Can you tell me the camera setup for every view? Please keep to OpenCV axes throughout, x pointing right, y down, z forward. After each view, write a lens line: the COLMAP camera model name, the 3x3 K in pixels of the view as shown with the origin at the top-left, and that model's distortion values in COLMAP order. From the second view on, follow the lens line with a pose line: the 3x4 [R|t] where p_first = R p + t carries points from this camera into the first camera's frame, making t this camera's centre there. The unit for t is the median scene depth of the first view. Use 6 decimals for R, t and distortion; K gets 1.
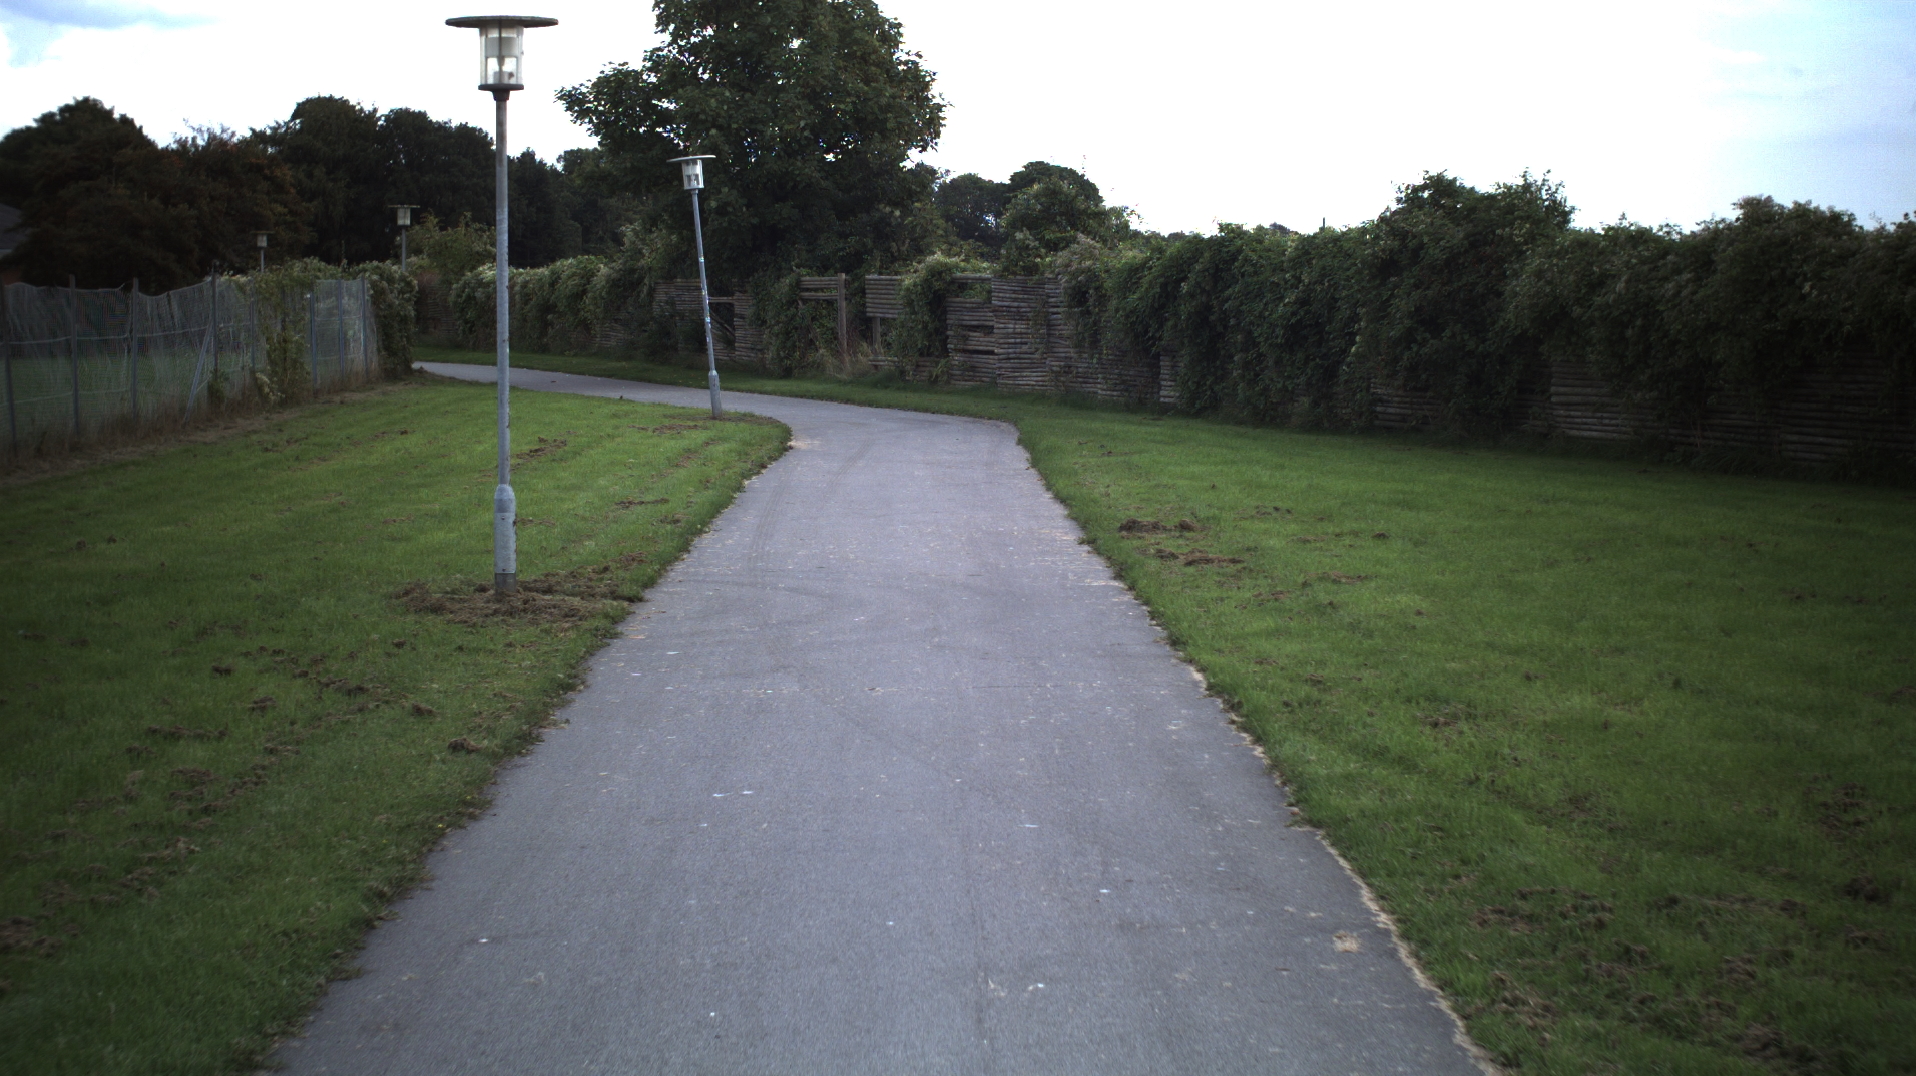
lens RADIAL K [[3569.6, 0, 965.5], [0, 3569.6, 537.5], [0, 0, 1]] dist [-0.248420, 0.000000]
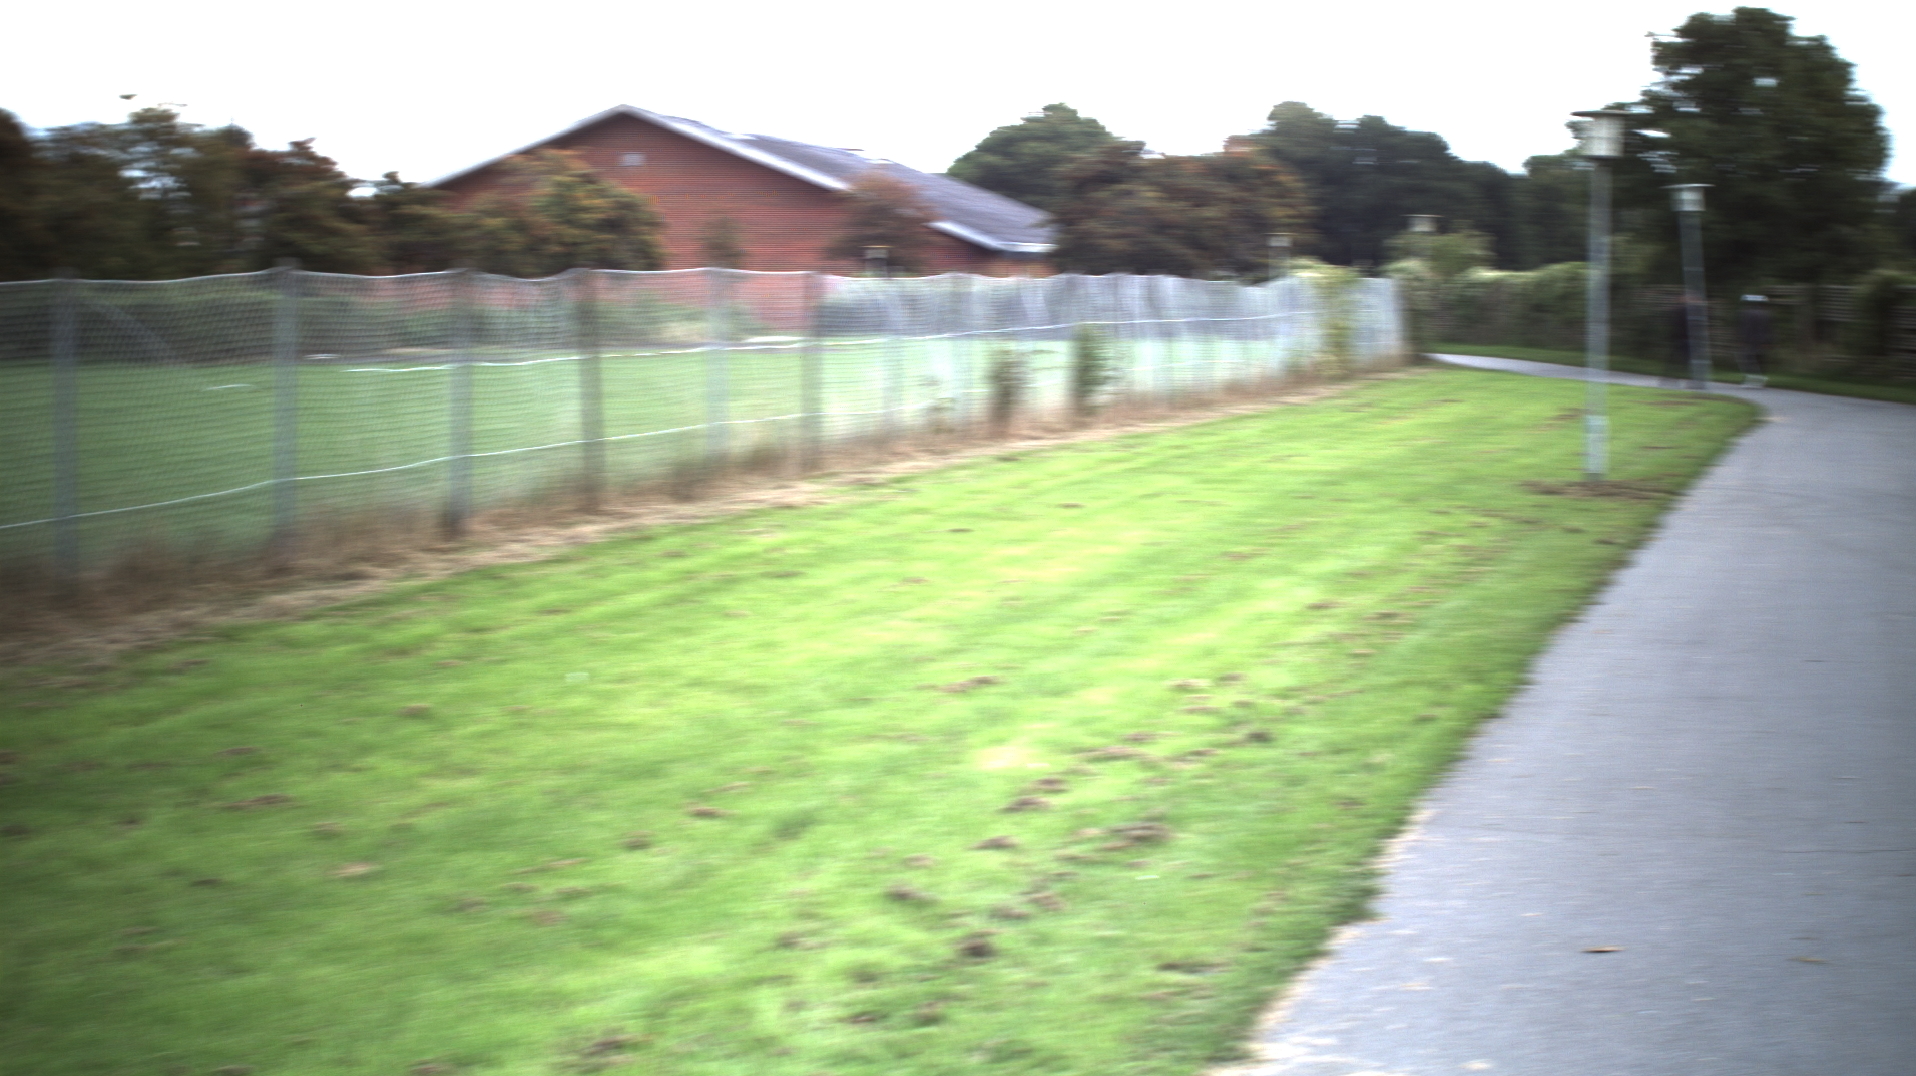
lens RADIAL K [[3569.6, 0, 951.8], [0, 3569.6, 530.9], [0, 0, 1]] dist [-0.248420, 0.000000]
pose [[0.963987, 0.031794, -0.264042, 0.002748], [-0.032361, 0.999474, 0.002200, 0.015358], [0.263973, 0.006424, 0.964509, -0.206437]]
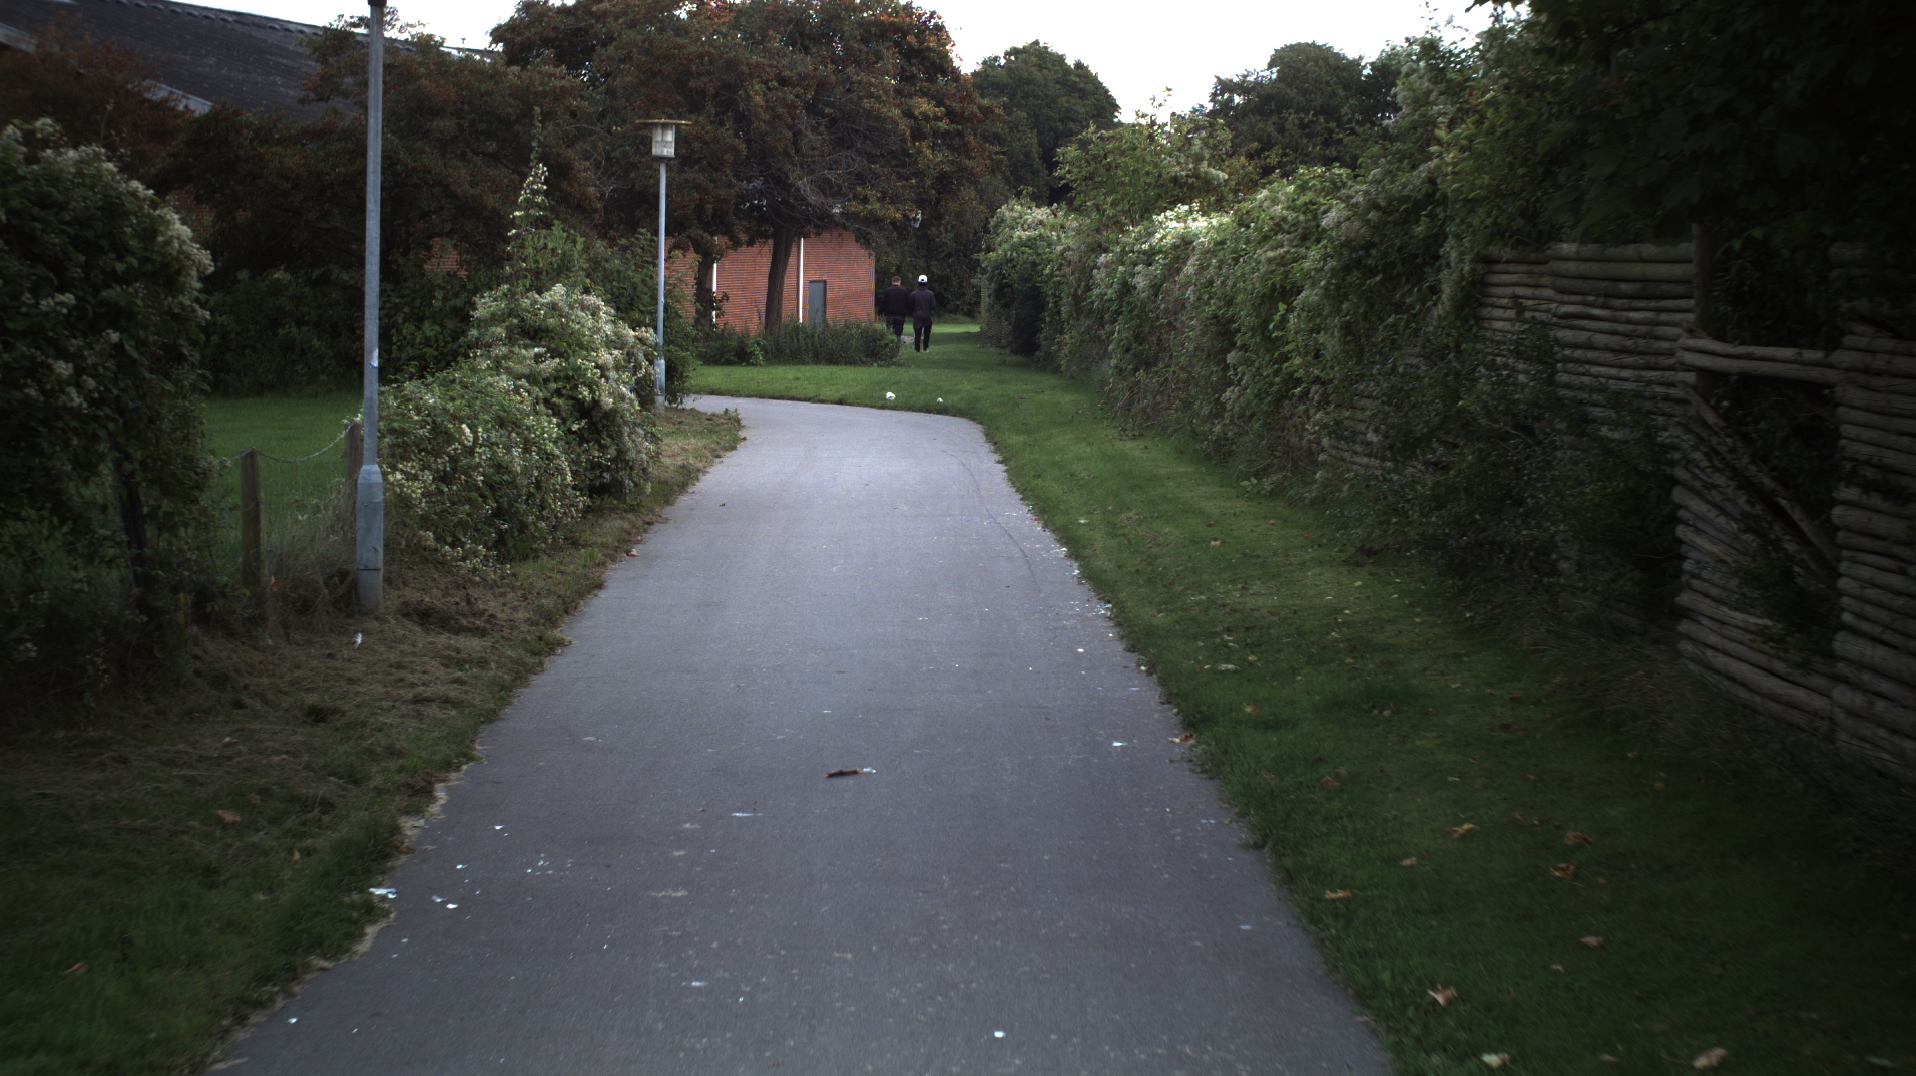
lens RADIAL K [[3569.6, 0, 956.0], [0, 3569.6, 544.6], [0, 0, 1]] dist [-0.248420, 0.000000]
pose [[0.957457, 0.039309, -0.285888, -0.072754], [-0.036922, 0.999224, 0.013737, -0.075204], [0.286206, -0.002597, 0.958165, 1.053780]]
